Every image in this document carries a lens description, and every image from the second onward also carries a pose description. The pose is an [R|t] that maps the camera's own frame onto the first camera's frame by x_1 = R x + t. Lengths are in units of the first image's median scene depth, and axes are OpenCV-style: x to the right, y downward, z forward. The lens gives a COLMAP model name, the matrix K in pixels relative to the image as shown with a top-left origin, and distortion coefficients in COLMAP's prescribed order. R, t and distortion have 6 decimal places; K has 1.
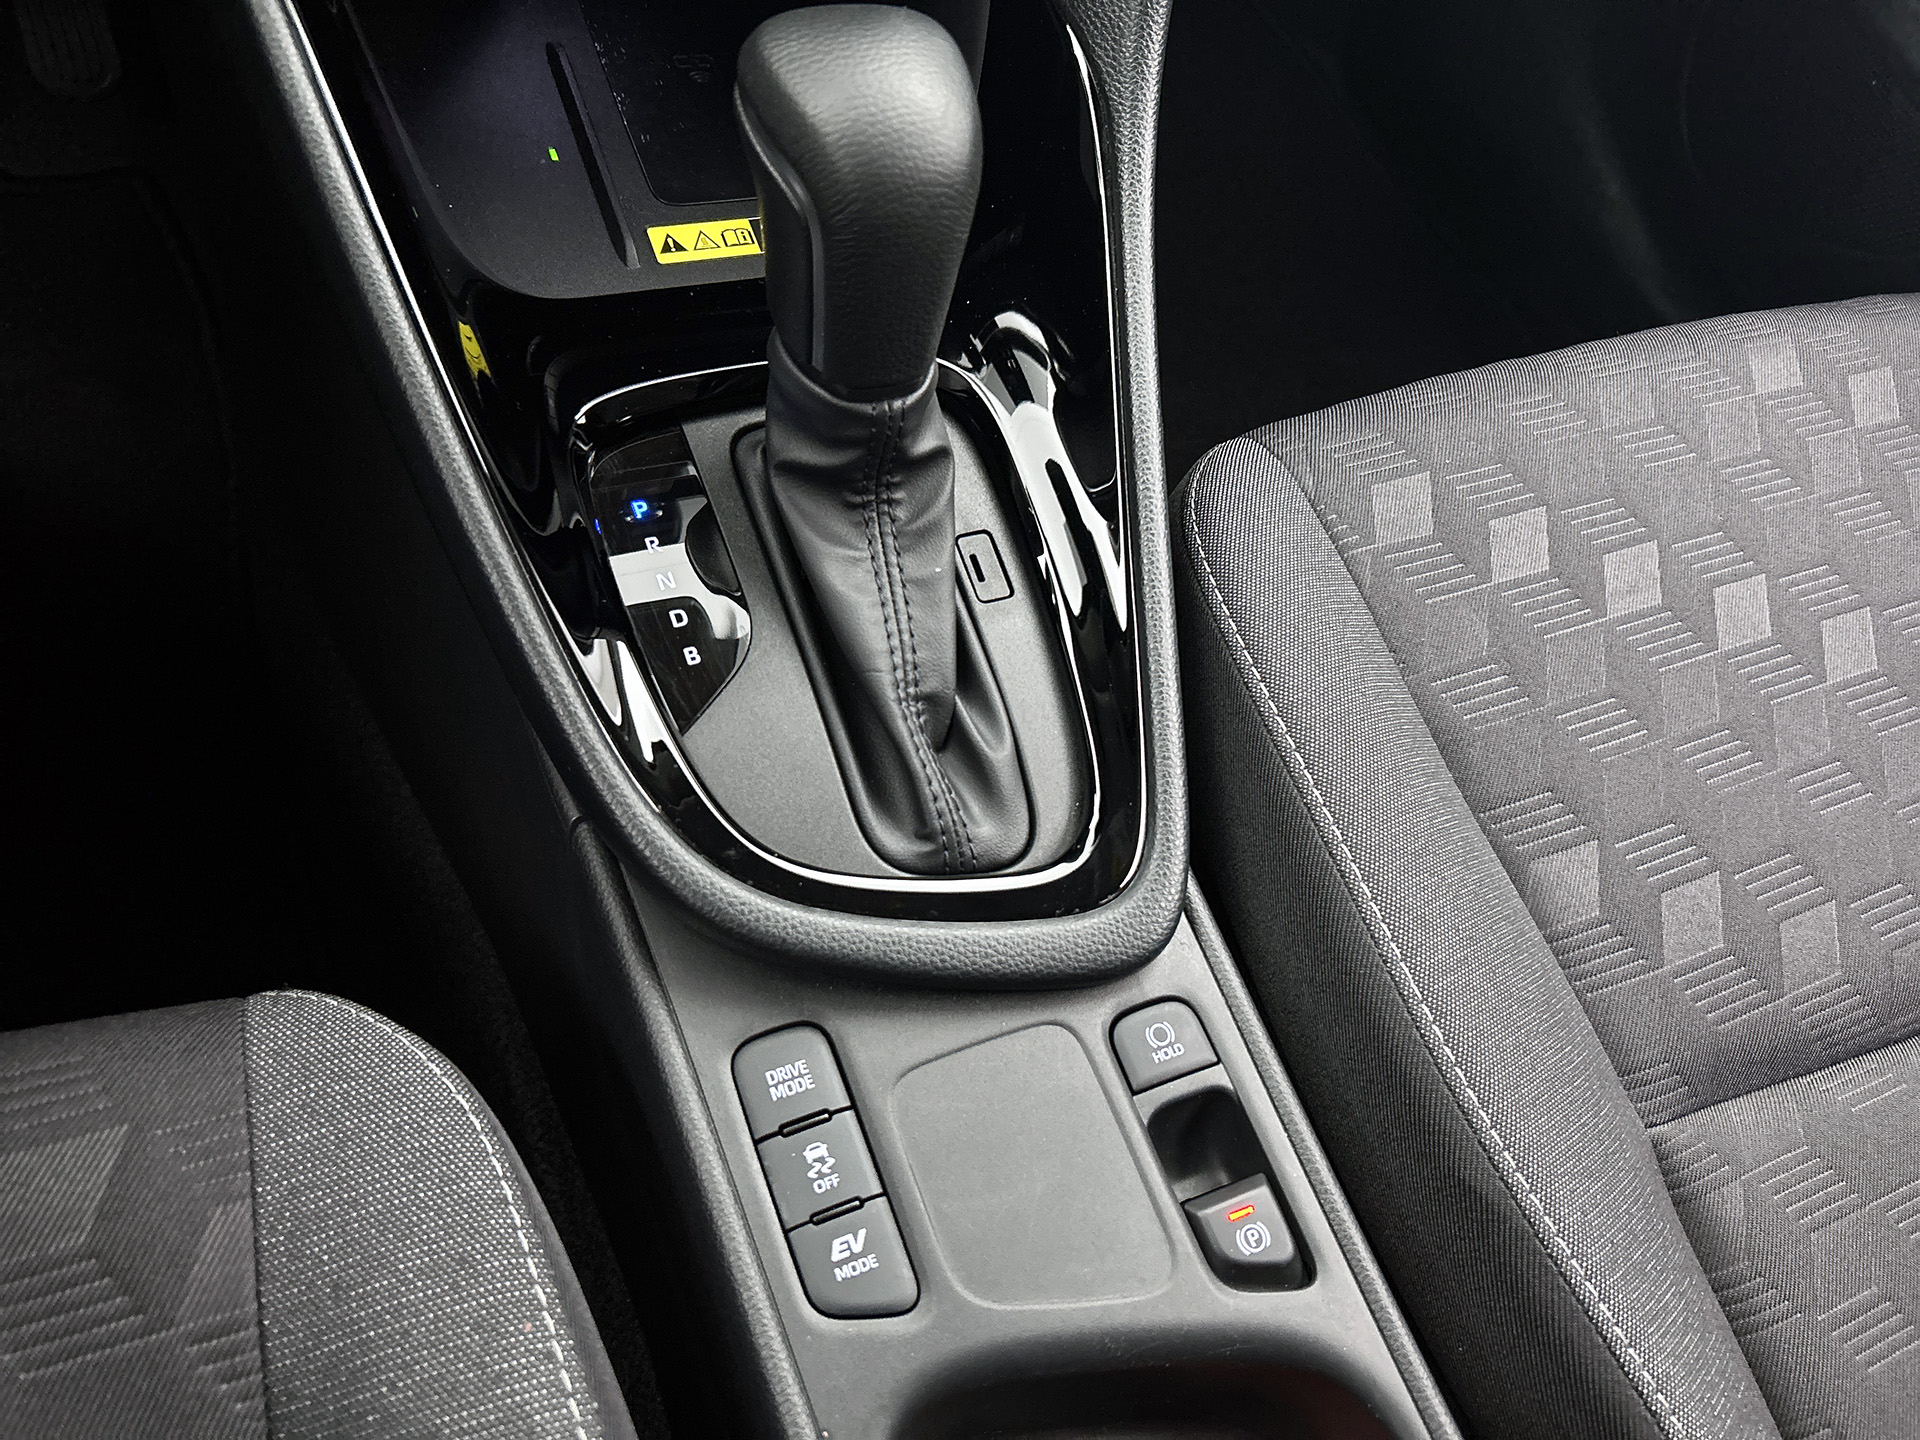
lens RADIAL K [[1474.7, 0, 969.8], [0, 1474.7, 715.9], [0, 0, 1]] dist [0.014275, -0.001048]
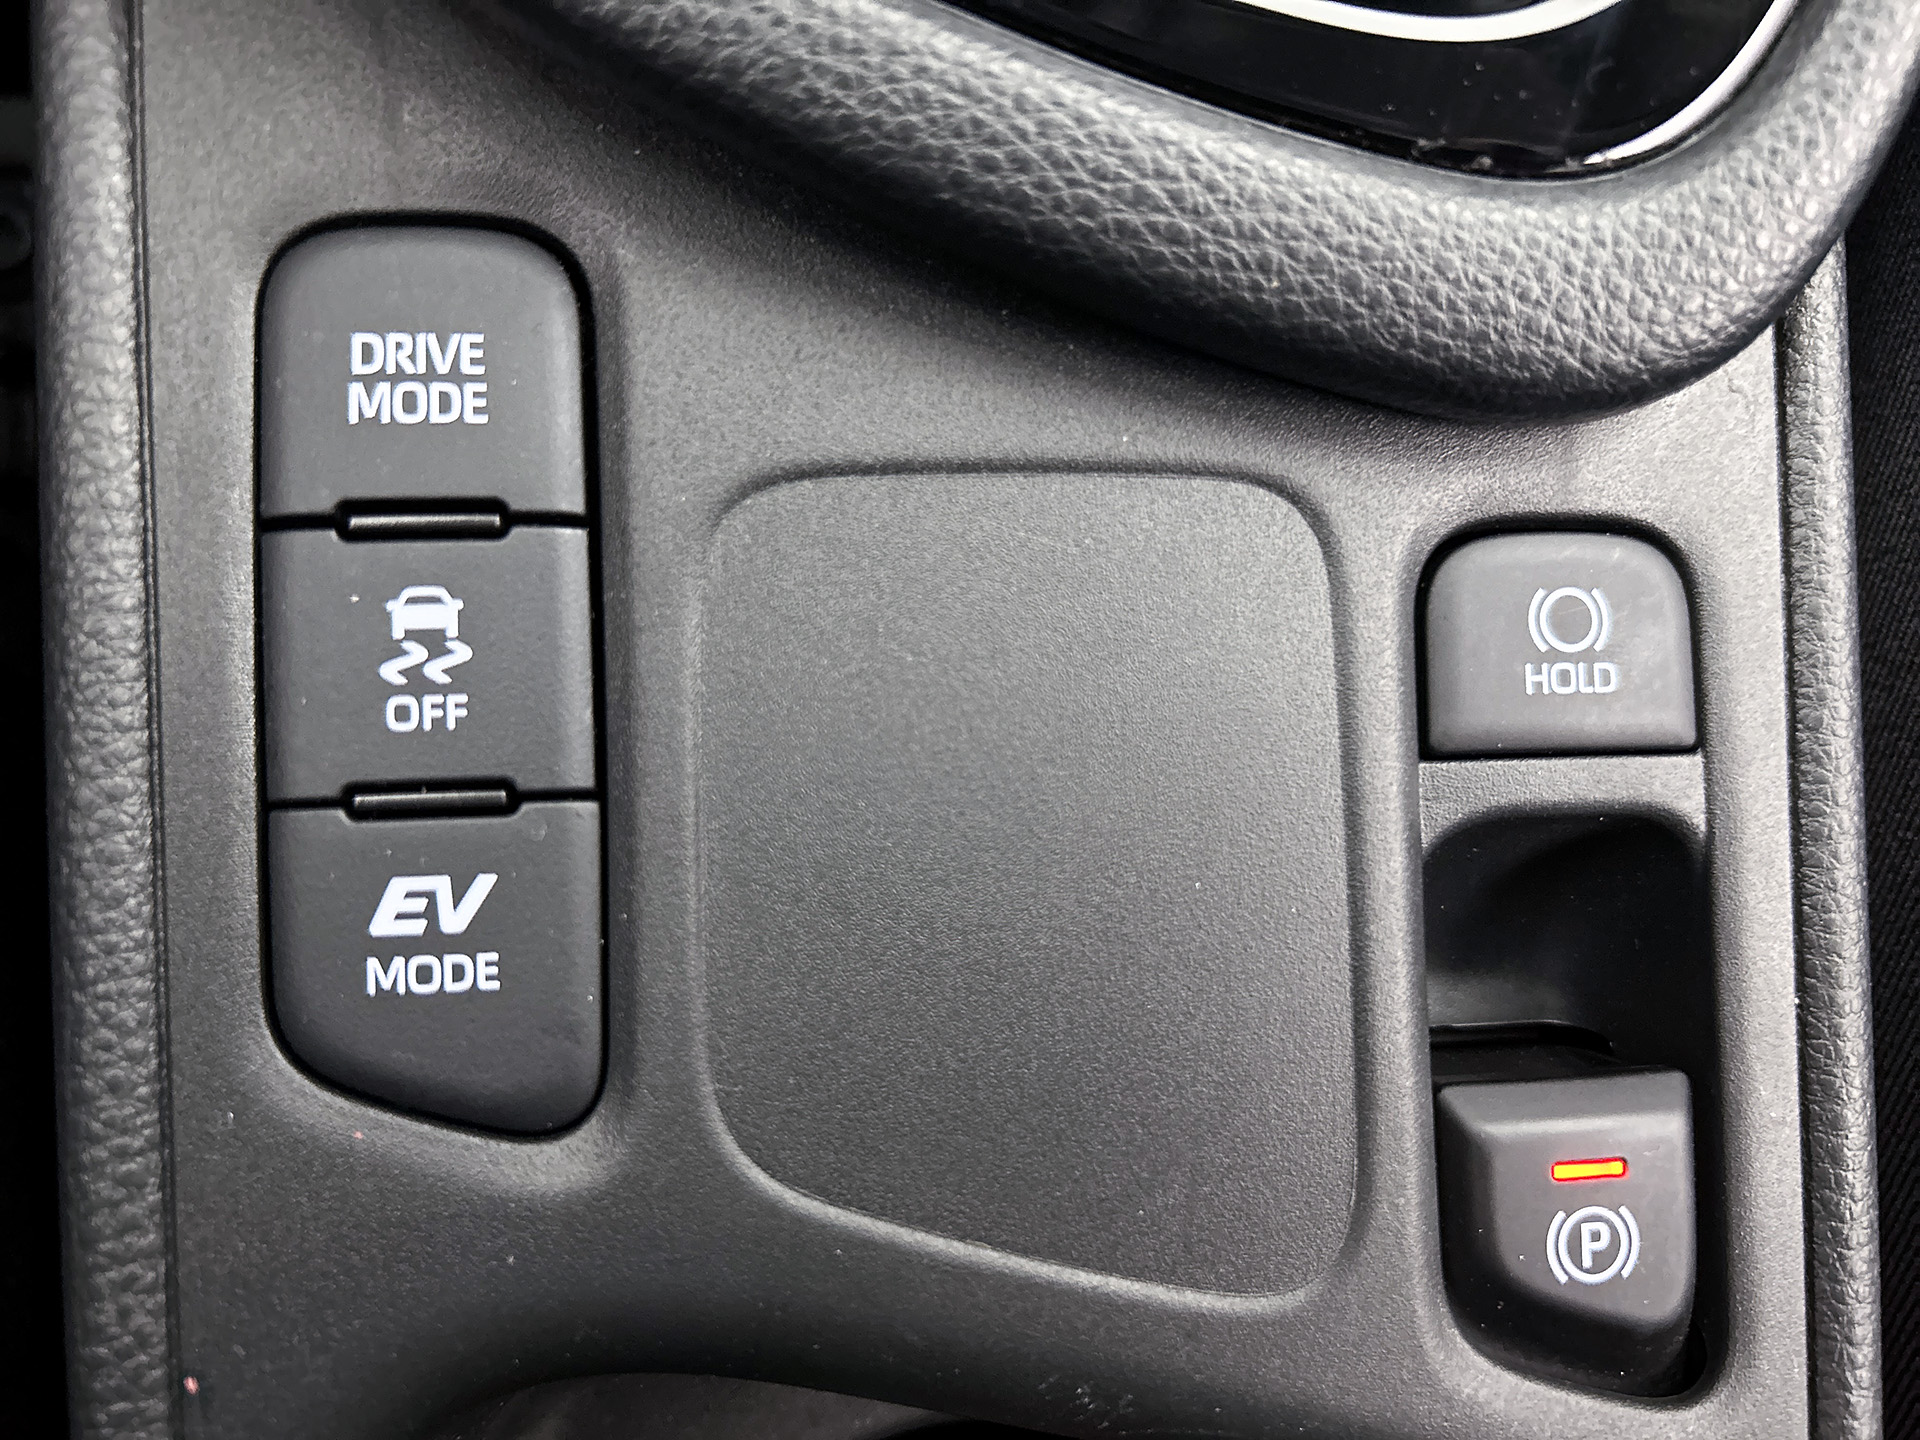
lens RADIAL K [[1474.7, 0, 979.7], [0, 1474.7, 708.5], [0, 0, 1]] dist [0.014275, -0.001048]
pose [[0.932365, 0.347098, -0.101092, 0.045360], [-0.276630, 0.865001, 0.418627, 0.130335], [0.232749, -0.362348, 0.902514, 0.661145]]
